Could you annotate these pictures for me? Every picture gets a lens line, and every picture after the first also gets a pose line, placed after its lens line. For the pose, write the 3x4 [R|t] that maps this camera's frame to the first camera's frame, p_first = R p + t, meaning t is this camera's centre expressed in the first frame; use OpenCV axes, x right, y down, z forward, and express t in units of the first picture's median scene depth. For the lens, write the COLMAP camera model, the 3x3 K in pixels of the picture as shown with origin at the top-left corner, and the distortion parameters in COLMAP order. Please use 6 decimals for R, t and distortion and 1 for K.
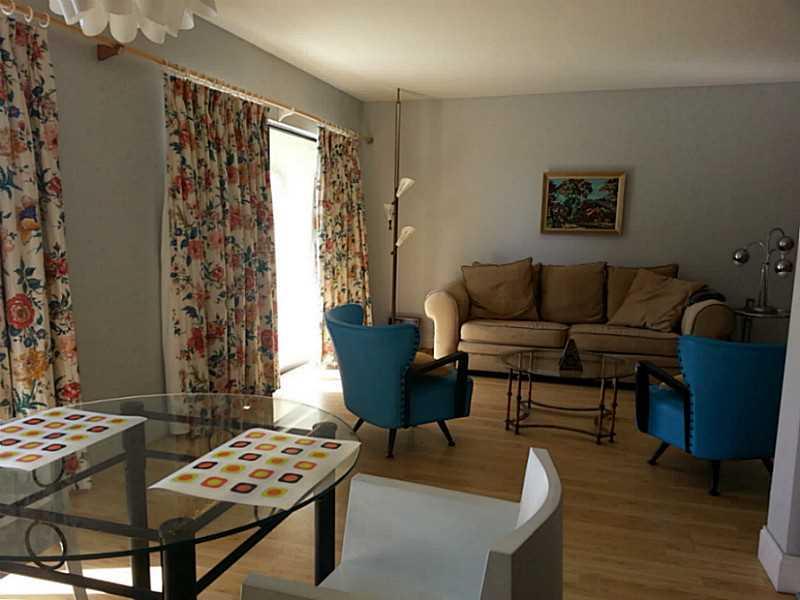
lens RADIAL K [[649.3, 0, 400.0], [0, 649.3, 300.0], [0, 0, 1]] dist [0.010198, 0.004461]
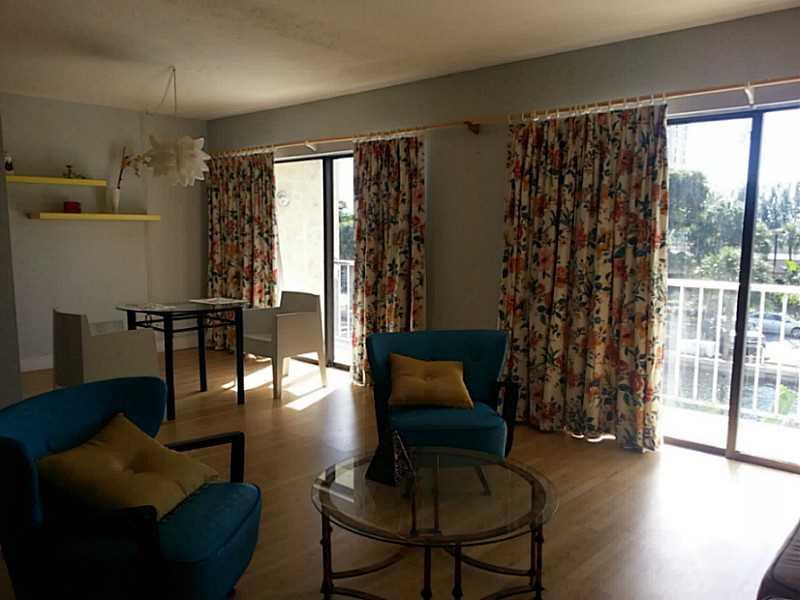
lens RADIAL K [[598.2, 0, 400.0], [0, 598.2, 300.0], [0, 0, 1]] dist [-0.001667, -0.001131]
pose [[-0.390786, 0.087306, -0.916332, 0.803029], [-0.121554, 0.981879, 0.145390, -0.153906], [0.912420, 0.168200, -0.373092, 1.269420]]
